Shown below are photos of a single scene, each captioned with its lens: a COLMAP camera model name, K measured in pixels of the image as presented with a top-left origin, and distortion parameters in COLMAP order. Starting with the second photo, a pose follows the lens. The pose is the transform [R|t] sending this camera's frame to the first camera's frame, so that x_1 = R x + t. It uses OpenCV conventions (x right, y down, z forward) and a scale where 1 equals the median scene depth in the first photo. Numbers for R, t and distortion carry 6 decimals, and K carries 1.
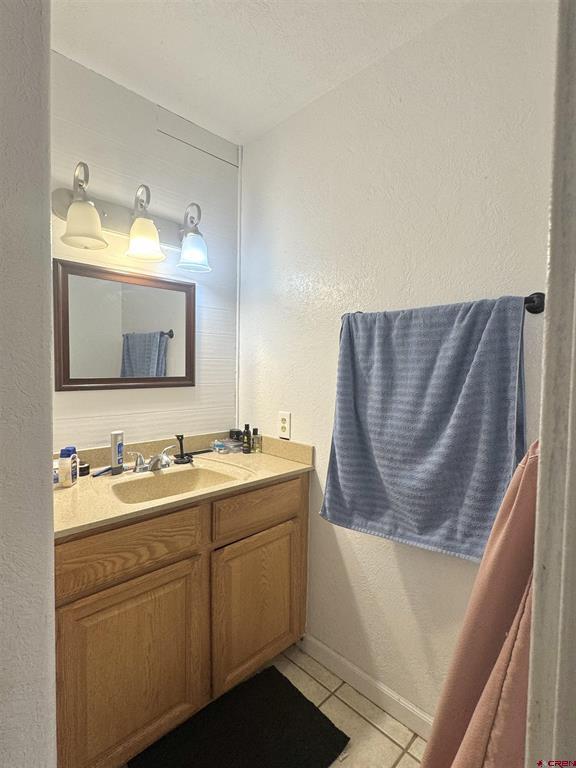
lens RADIAL K [[381.8, 0, 286.6], [0, 381.8, 382.8], [0, 0, 1]] dist [-0.000872, -0.000051]
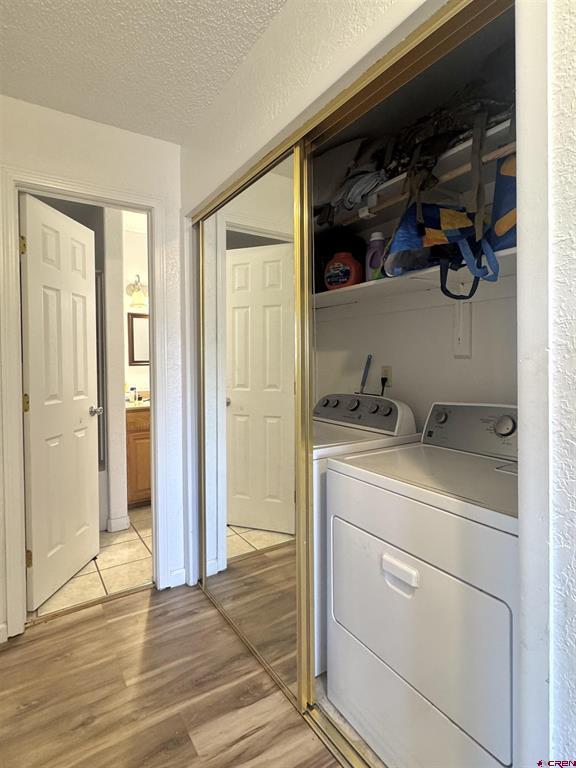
lens RADIAL K [[381.8, 0, 288.0], [0, 381.8, 381.5], [0, 0, 1]] dist [-0.000872, -0.000051]
pose [[0.981298, 0.001298, -0.192488, 0.921768], [0.001919, 0.999862, 0.016528, 0.088860], [0.192483, -0.016589, 0.981160, -1.284940]]
